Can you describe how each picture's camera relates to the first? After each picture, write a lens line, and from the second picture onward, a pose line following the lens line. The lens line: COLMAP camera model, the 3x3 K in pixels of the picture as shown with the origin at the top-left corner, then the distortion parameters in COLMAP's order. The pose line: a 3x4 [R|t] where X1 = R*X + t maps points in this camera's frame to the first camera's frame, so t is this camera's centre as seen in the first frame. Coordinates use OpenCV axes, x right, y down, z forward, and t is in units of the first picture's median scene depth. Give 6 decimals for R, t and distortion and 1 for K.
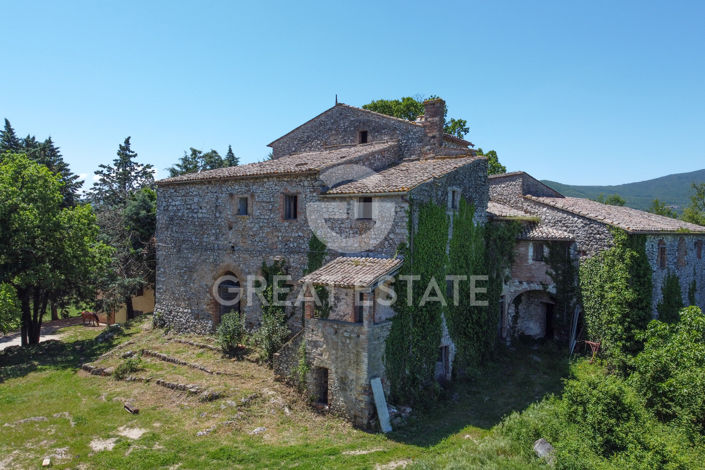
lens RADIAL K [[536.9, 0, 350.9], [0, 536.9, 236.3], [0, 0, 1]] dist [-0.002848, -0.000974]
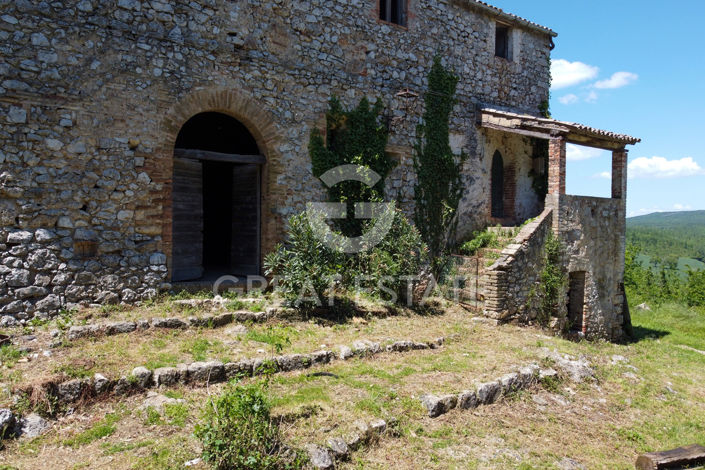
lens RADIAL K [[536.9, 0, 349.1], [0, 536.9, 233.4], [0, 0, 1]] dist [-0.002848, -0.000974]
pose [[0.324122, -0.020339, 0.945797, -0.593985], [0.004531, 0.999791, 0.019947, 0.152960], [-0.946004, -0.002180, 0.324147, 0.861646]]
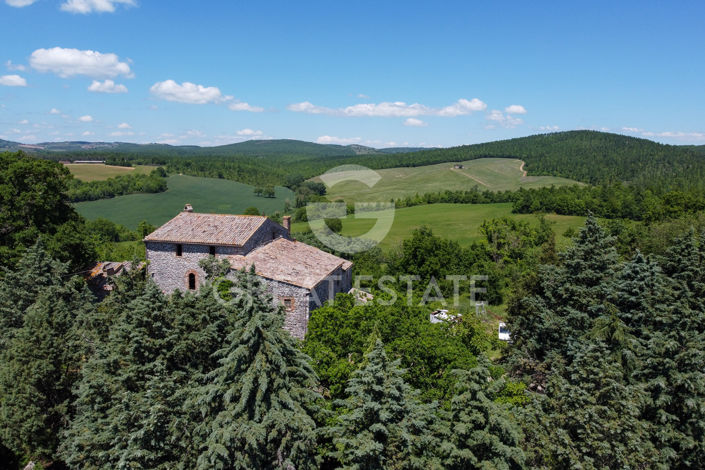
lens RADIAL K [[536.9, 0, 354.1], [0, 536.9, 231.6], [0, 0, 1]] dist [-0.002848, -0.000974]
pose [[-0.370991, -0.147345, 0.916872, -2.099733], [-0.009925, 0.987905, 0.154744, -0.583955], [-0.928583, 0.048309, -0.367967, 1.710240]]
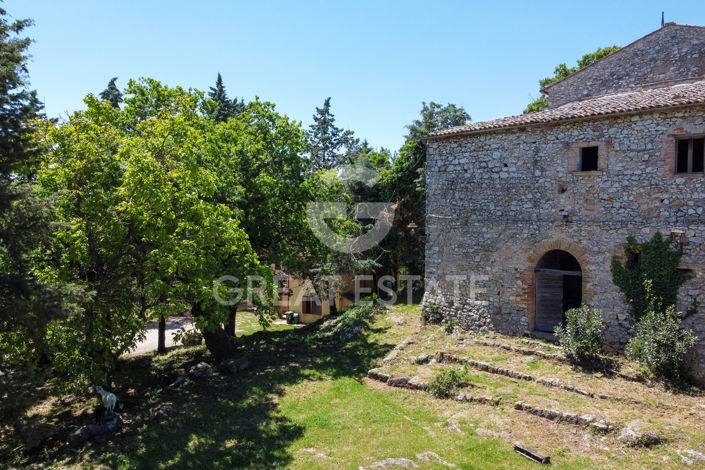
lens RADIAL K [[536.9, 0, 347.7], [0, 536.9, 233.9], [0, 0, 1]] dist [-0.002848, -0.000974]
pose [[0.986680, 0.000522, -0.162673, -0.421187], [0.002529, 0.999825, 0.018550, 0.031120], [0.162654, -0.018715, 0.986506, 0.254883]]
